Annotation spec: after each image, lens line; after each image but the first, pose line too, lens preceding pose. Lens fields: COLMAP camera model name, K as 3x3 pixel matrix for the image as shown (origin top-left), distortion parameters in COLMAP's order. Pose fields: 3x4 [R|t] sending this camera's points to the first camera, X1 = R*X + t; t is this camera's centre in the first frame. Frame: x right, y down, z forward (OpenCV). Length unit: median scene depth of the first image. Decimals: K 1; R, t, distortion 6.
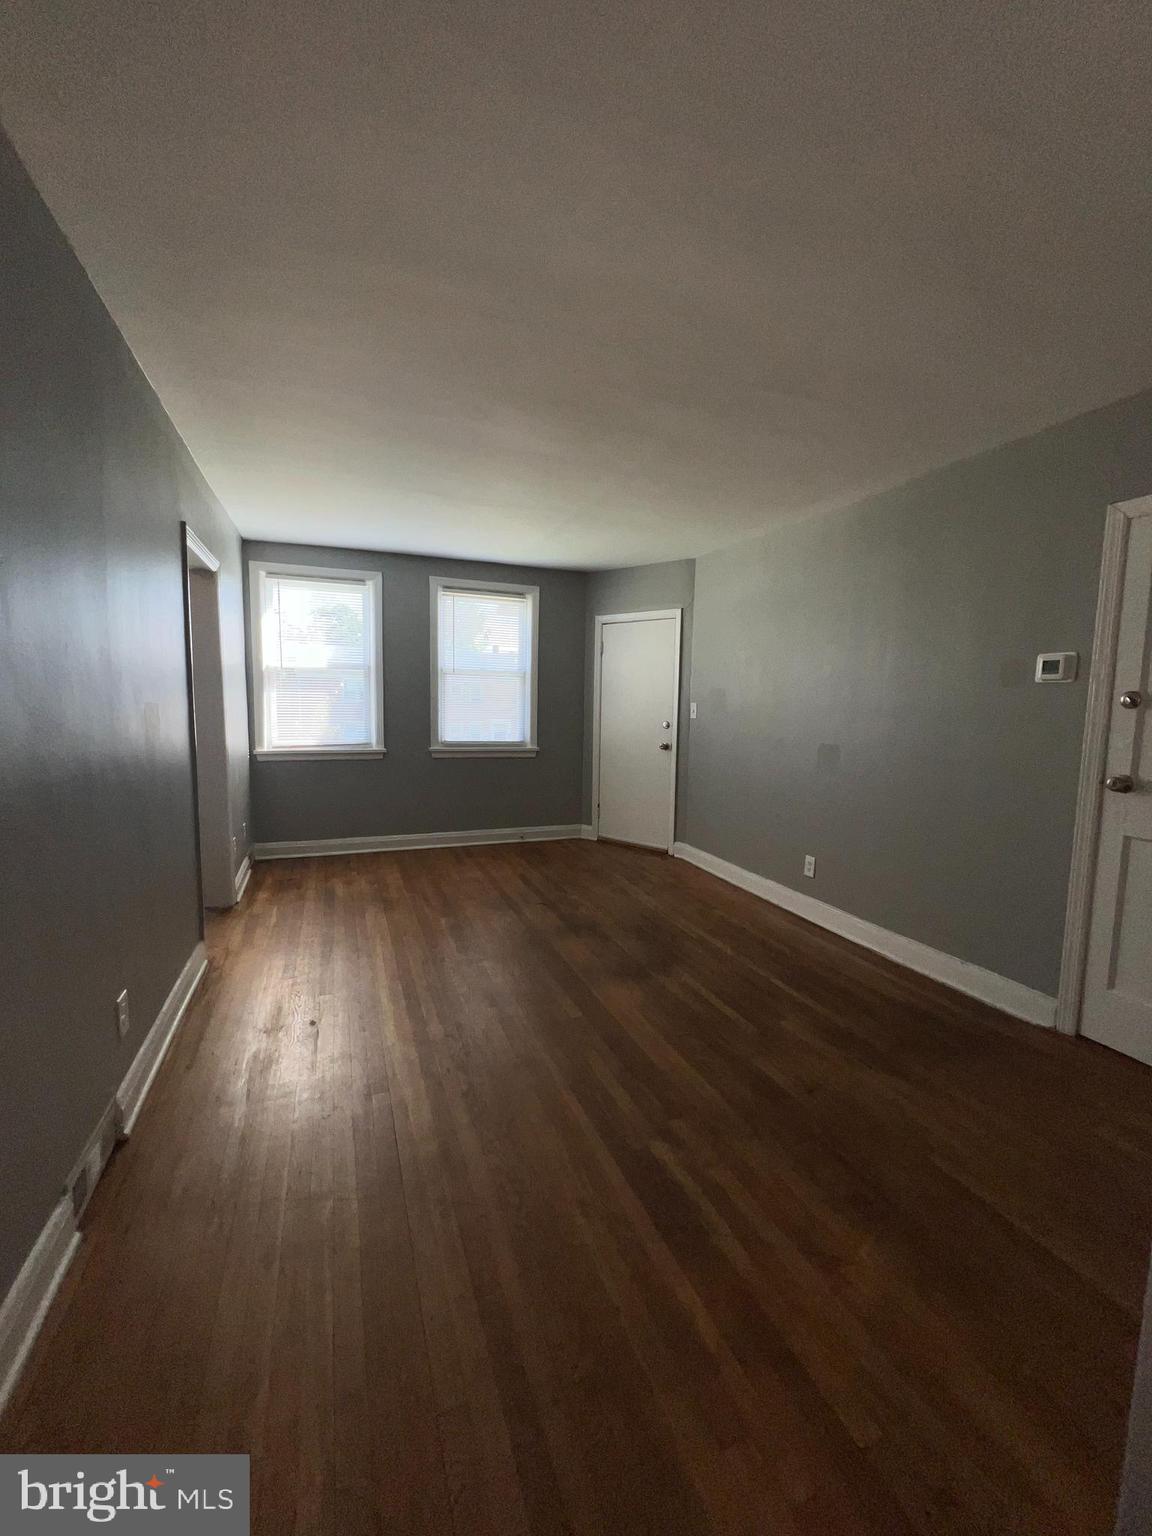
lens RADIAL K [[617.6, 0, 584.6], [0, 617.6, 766.4], [0, 0, 1]] dist [0.000321, 0.000145]
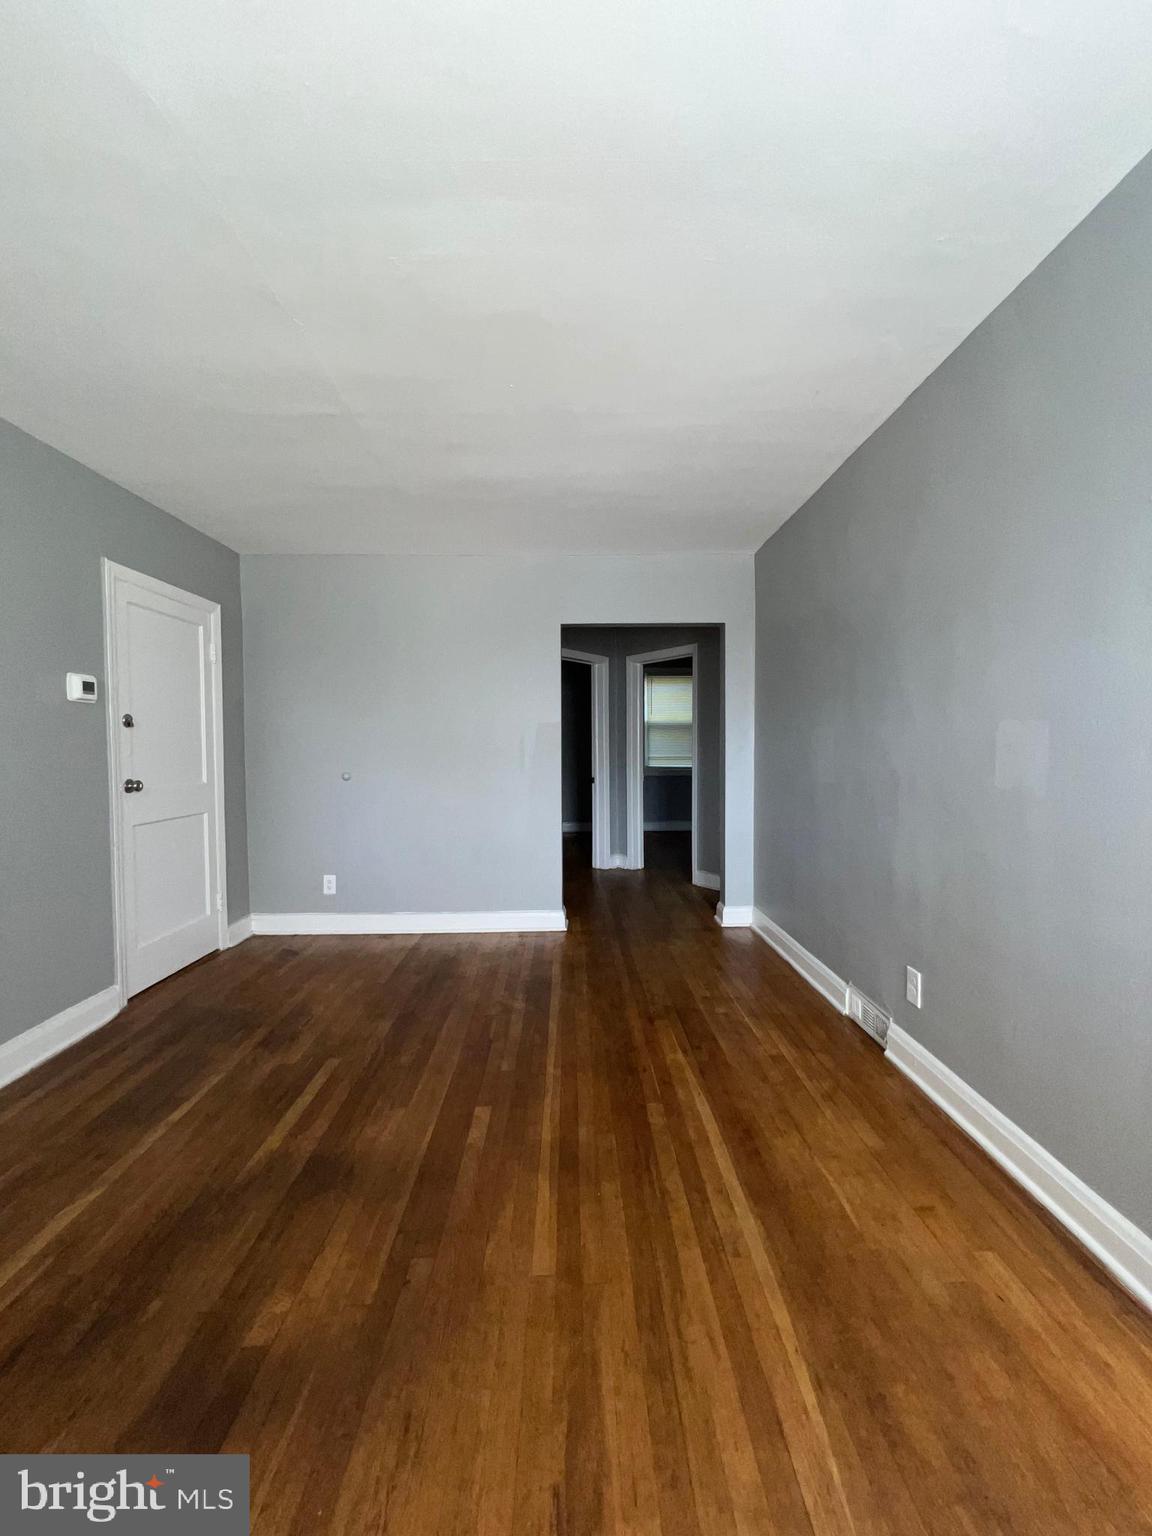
lens RADIAL K [[617.6, 0, 579.0], [0, 617.6, 765.9], [0, 0, 1]] dist [0.000321, 0.000145]
pose [[-0.933707, -0.019898, 0.357484, -0.416610], [0.030701, 0.990328, 0.135309, -0.143736], [-0.356719, 0.137314, -0.924065, 1.679243]]
